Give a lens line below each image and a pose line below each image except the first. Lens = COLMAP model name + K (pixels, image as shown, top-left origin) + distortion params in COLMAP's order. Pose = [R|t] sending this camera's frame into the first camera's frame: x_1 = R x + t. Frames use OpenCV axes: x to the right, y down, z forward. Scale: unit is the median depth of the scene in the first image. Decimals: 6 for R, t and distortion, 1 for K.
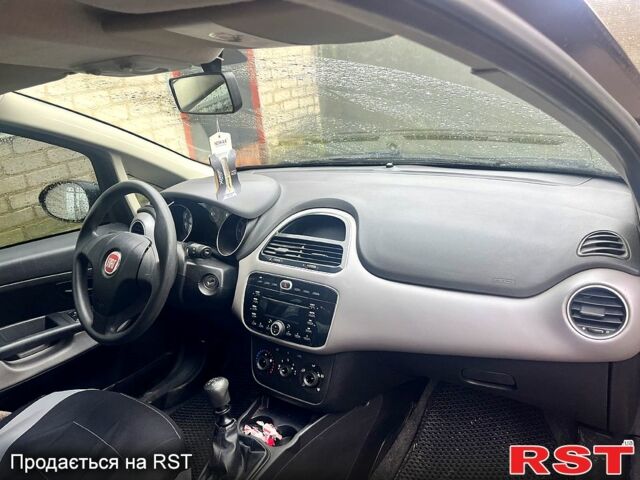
lens RADIAL K [[487.2, 0, 320.0], [0, 487.2, 240.0], [0, 0, 1]] dist [0.000925, -0.049131]
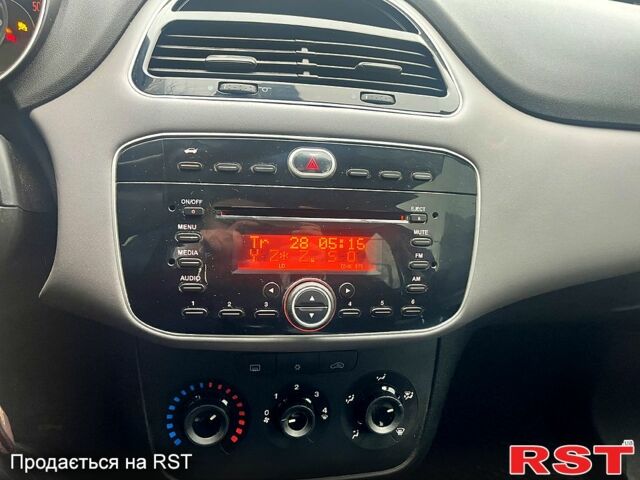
lens RADIAL K [[552.4, 0, 319.3], [0, 552.4, 220.5], [0, 0, 1]] dist [0.012463, 0.000494]
pose [[0.683395, -0.154160, 0.713586, -0.319059], [0.061022, 0.986092, 0.154591, 0.072914], [-0.727494, -0.062103, 0.683298, 0.739322]]
